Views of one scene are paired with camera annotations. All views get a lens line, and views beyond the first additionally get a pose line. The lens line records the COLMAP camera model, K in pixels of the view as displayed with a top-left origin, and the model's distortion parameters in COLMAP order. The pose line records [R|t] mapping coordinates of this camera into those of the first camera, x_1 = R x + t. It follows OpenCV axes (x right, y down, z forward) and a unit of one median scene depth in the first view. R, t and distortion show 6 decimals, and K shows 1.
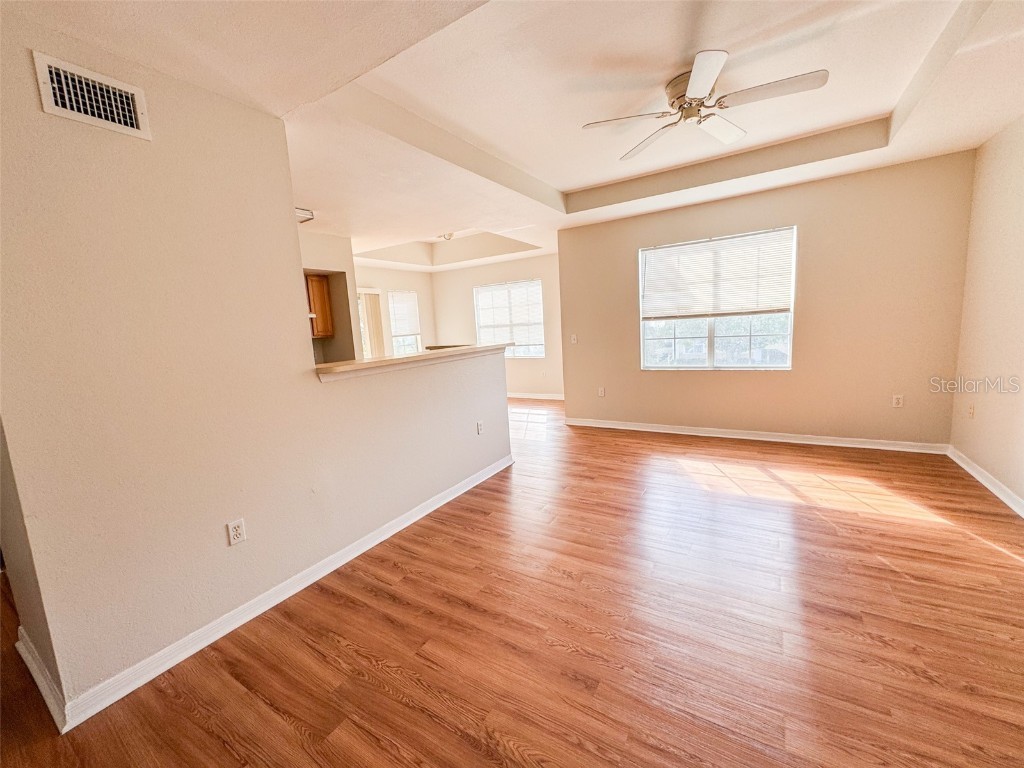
lens RADIAL K [[408.8, 0, 510.4], [0, 408.8, 380.9], [0, 0, 1]] dist [0.000094, -0.000017]
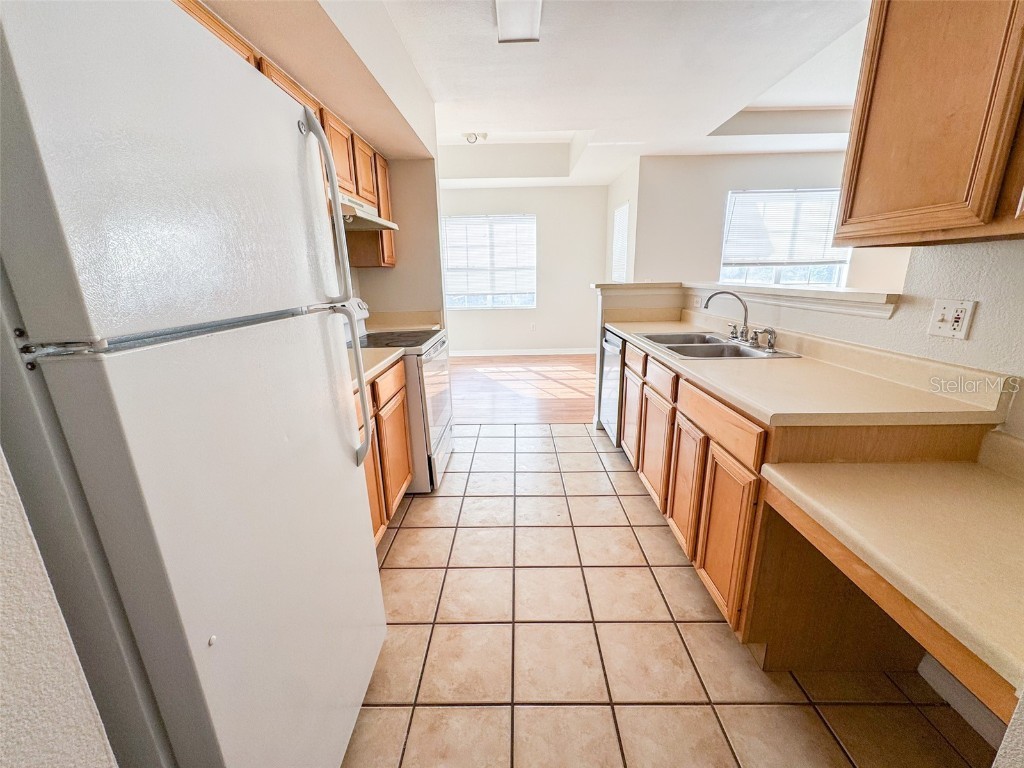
lens RADIAL K [[408.8, 0, 513.1], [0, 408.8, 386.4], [0, 0, 1]] dist [0.000094, -0.000017]
pose [[0.850830, -0.094420, 0.516889, -0.662209], [0.037838, 0.992178, 0.118957, 0.006273], [-0.524077, -0.081654, 0.847747, 0.395653]]
